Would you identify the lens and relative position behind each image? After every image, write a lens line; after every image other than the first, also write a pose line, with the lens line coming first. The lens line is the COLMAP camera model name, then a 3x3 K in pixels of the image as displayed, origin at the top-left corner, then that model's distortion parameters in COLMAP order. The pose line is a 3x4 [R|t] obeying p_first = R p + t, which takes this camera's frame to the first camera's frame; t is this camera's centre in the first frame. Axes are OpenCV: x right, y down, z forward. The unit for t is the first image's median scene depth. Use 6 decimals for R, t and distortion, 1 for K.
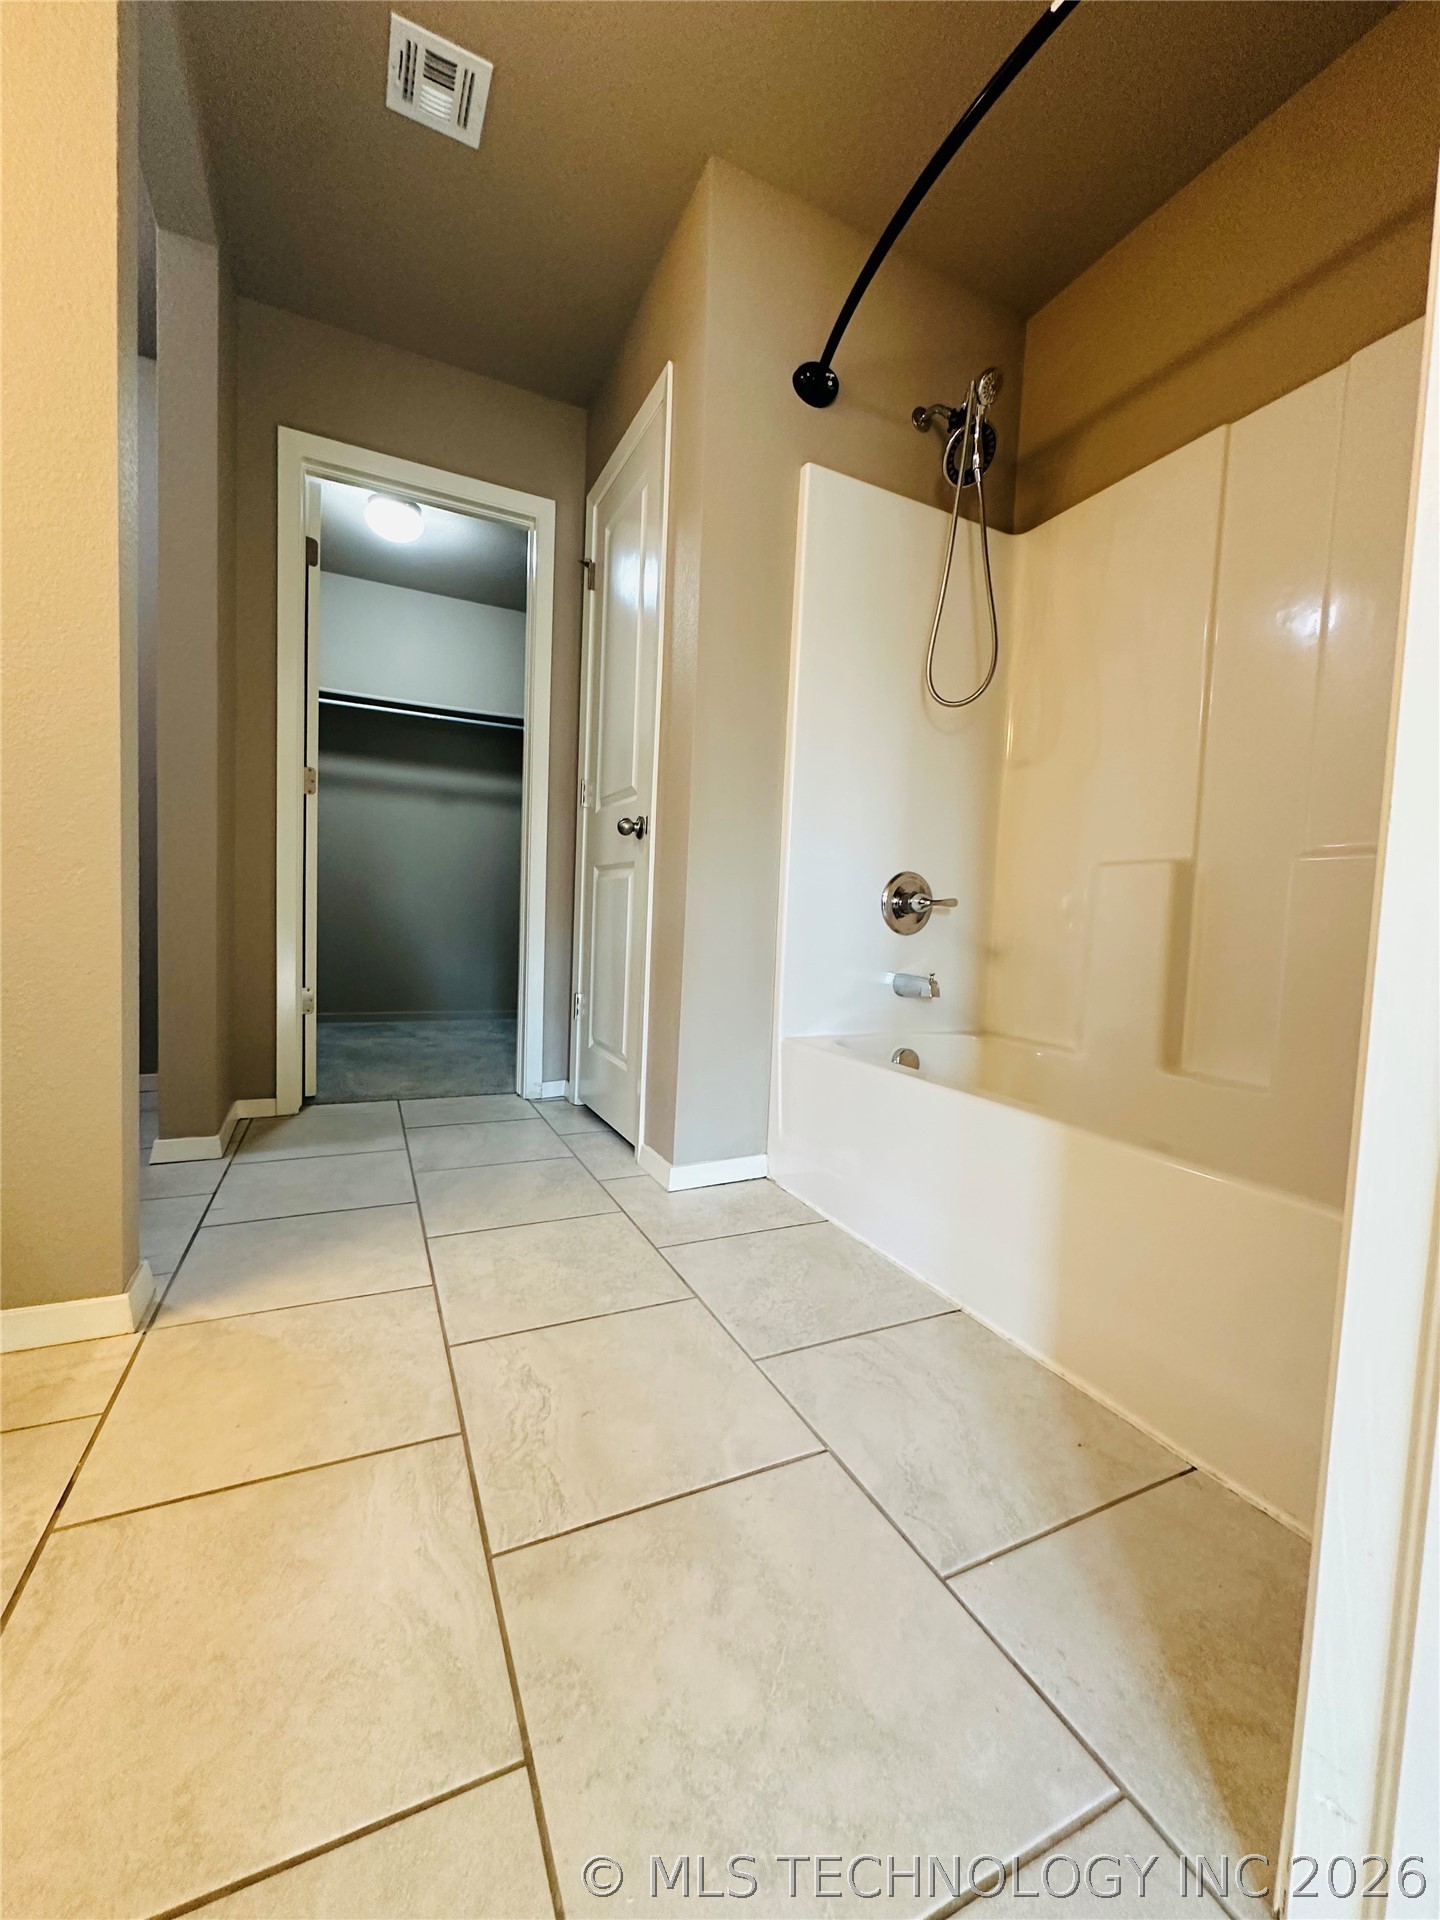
lens RADIAL K [[768.5, 0, 724.9], [0, 768.5, 964.9], [0, 0, 1]] dist [-0.009140, 0.001467]
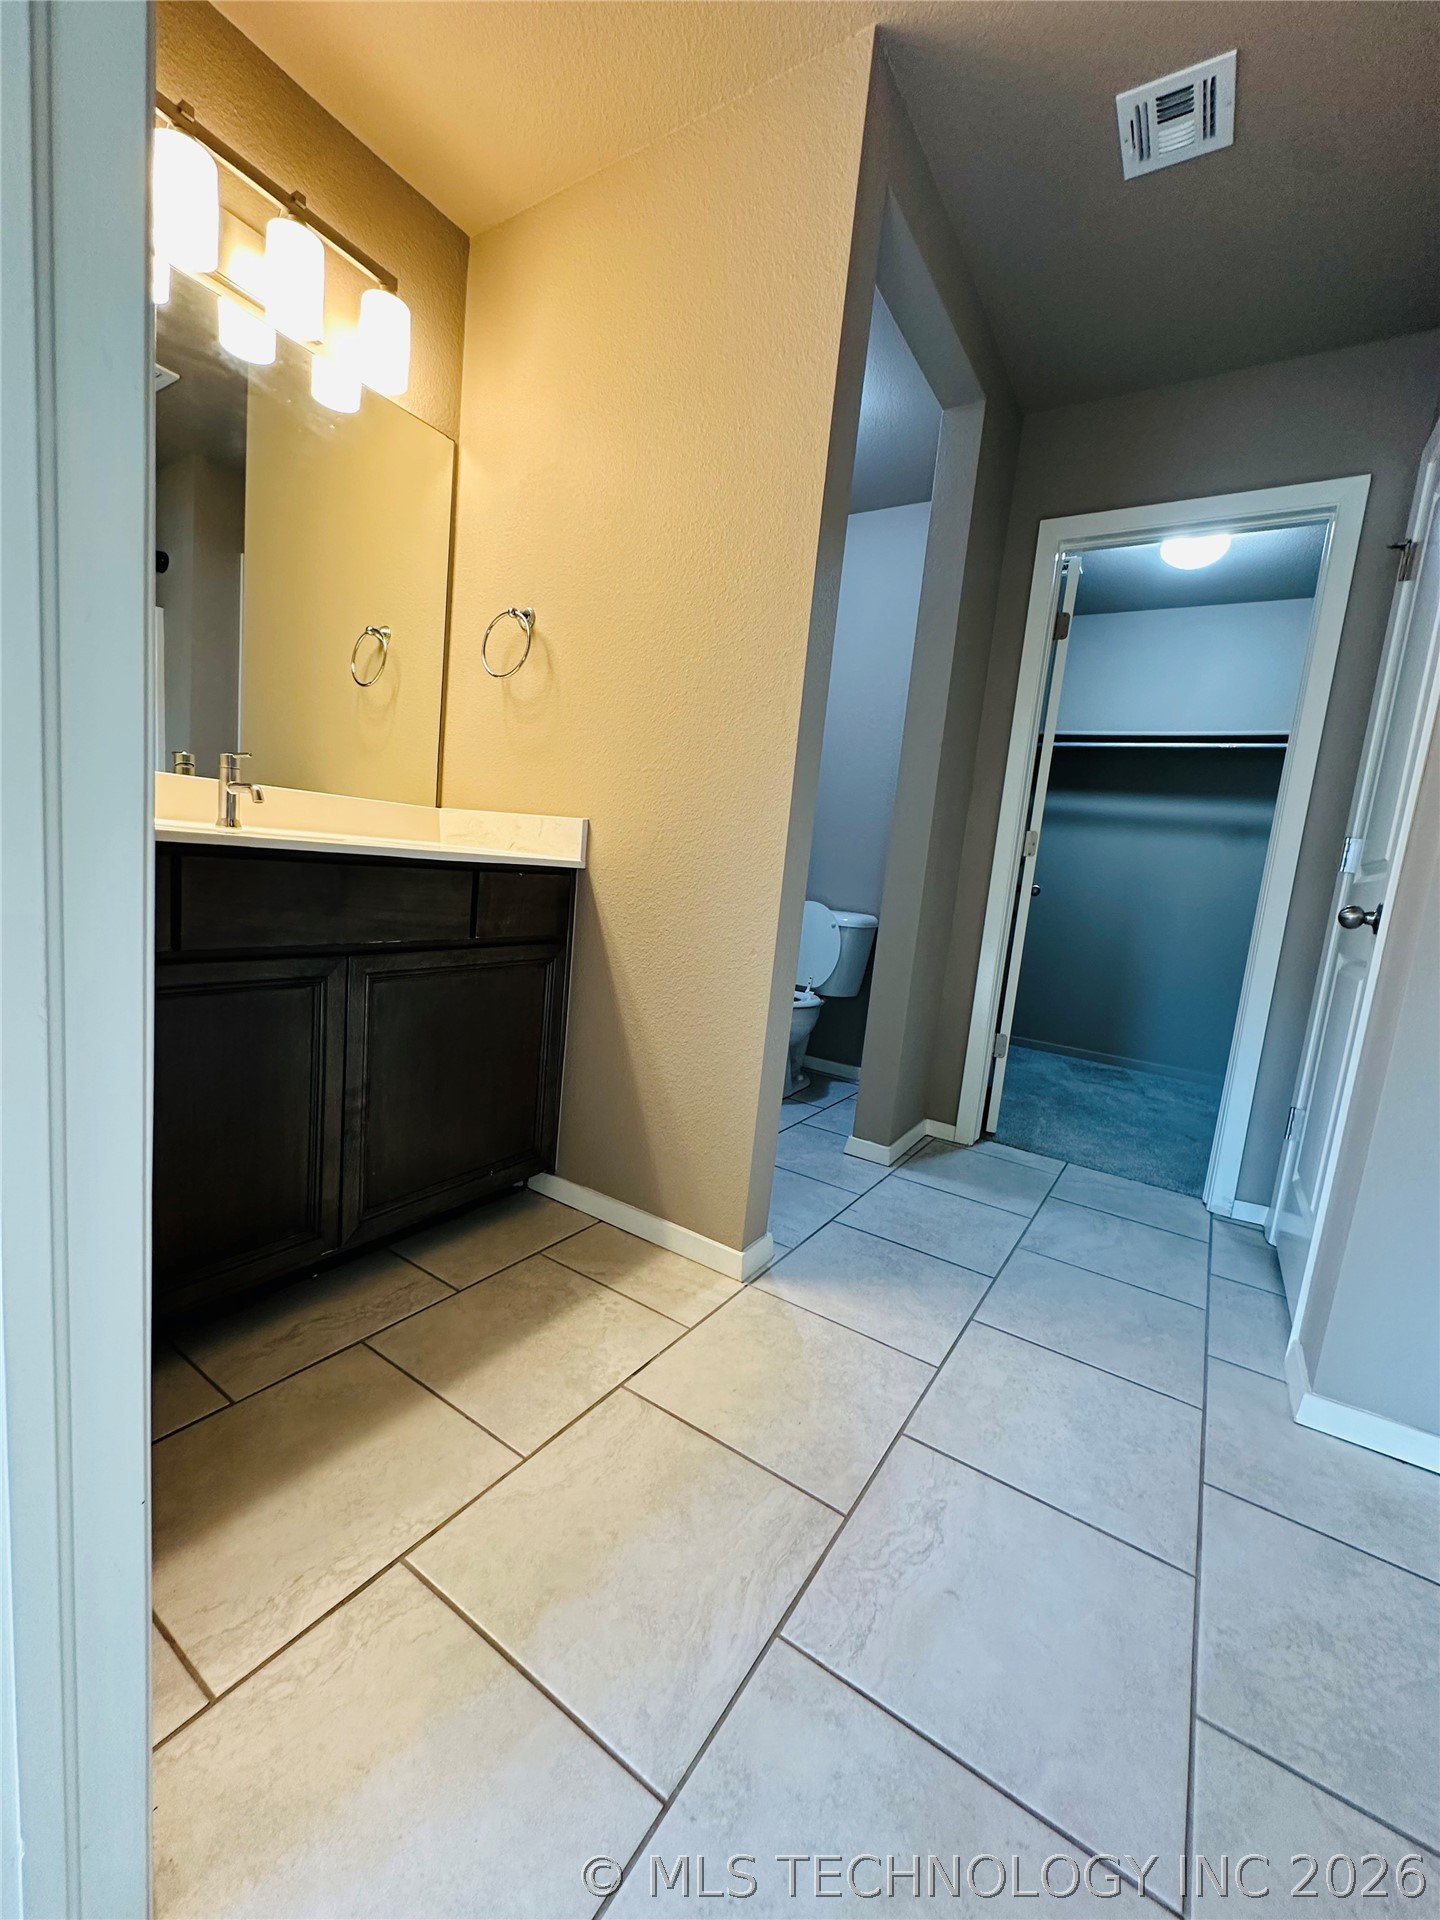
lens RADIAL K [[768.5, 0, 714.6], [0, 768.5, 963.0], [0, 0, 1]] dist [-0.009140, 0.001467]
pose [[0.514893, 0.122050, -0.848522, 0.263619], [-0.129483, 0.989530, 0.063761, -0.147202], [0.847419, 0.077039, 0.525305, 0.135739]]
